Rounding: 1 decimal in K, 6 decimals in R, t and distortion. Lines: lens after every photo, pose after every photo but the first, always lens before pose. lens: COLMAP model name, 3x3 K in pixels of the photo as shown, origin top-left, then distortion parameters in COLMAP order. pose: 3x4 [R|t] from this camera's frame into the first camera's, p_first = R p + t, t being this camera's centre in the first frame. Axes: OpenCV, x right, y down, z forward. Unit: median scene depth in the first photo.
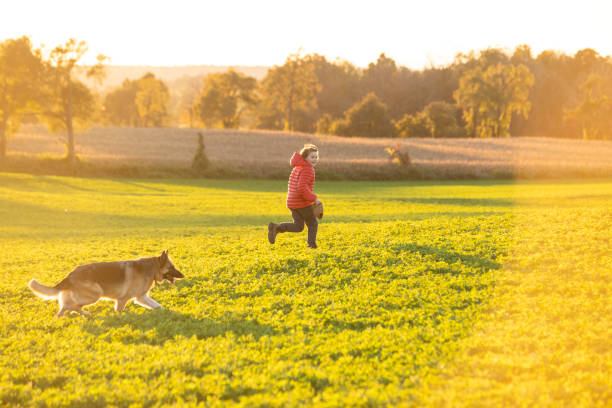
lens RADIAL K [[2996.9, 0, 313.2], [0, 2996.9, 155.8], [0, 0, 1]] dist [2.183889, 0.000000]
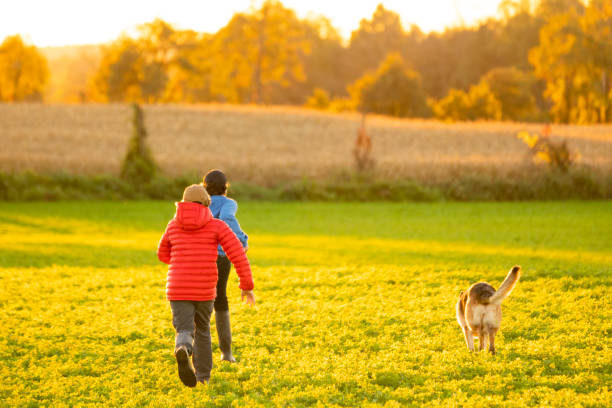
lens RADIAL K [[2996.9, 0, 290.8], [0, 2996.9, 160.5], [0, 0, 1]] dist [2.183889, 0.000000]
pose [[0.999146, -0.011853, 0.039580, -0.025043], [0.012097, 0.999909, -0.005943, 0.003408], [-0.039506, 0.006416, 0.999199, 0.408133]]
